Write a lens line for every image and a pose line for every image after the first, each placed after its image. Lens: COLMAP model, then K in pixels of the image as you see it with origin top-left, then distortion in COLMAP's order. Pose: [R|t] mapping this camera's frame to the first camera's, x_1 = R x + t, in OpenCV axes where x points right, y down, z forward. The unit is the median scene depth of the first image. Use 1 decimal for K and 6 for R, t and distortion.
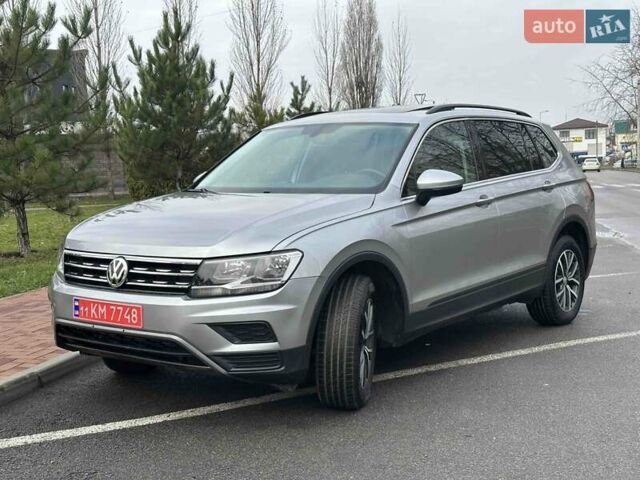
lens RADIAL K [[949.8, 0, 320.0], [0, 949.8, 240.0], [0, 0, 1]] dist [0.020651, 0.013335]
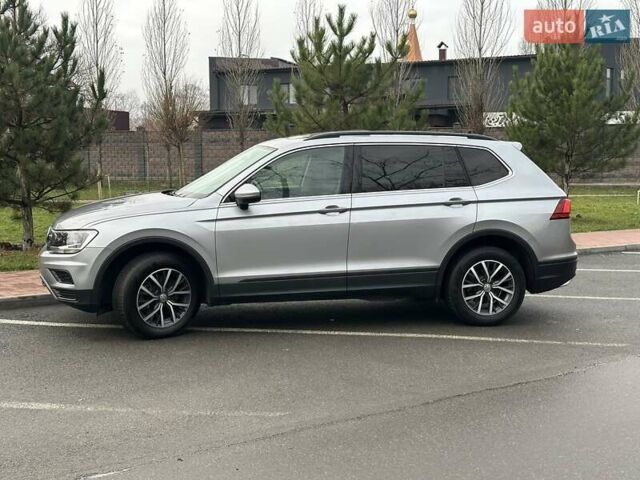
lens RADIAL K [[949.8, 0, 320.0], [0, 949.8, 240.0], [0, 0, 1]] dist [0.020651, 0.013335]
pose [[0.746312, 0.091474, -0.659280, 1.142436], [-0.079155, 0.995680, 0.048544, -0.069828], [0.660873, 0.015956, 0.750328, 0.040639]]
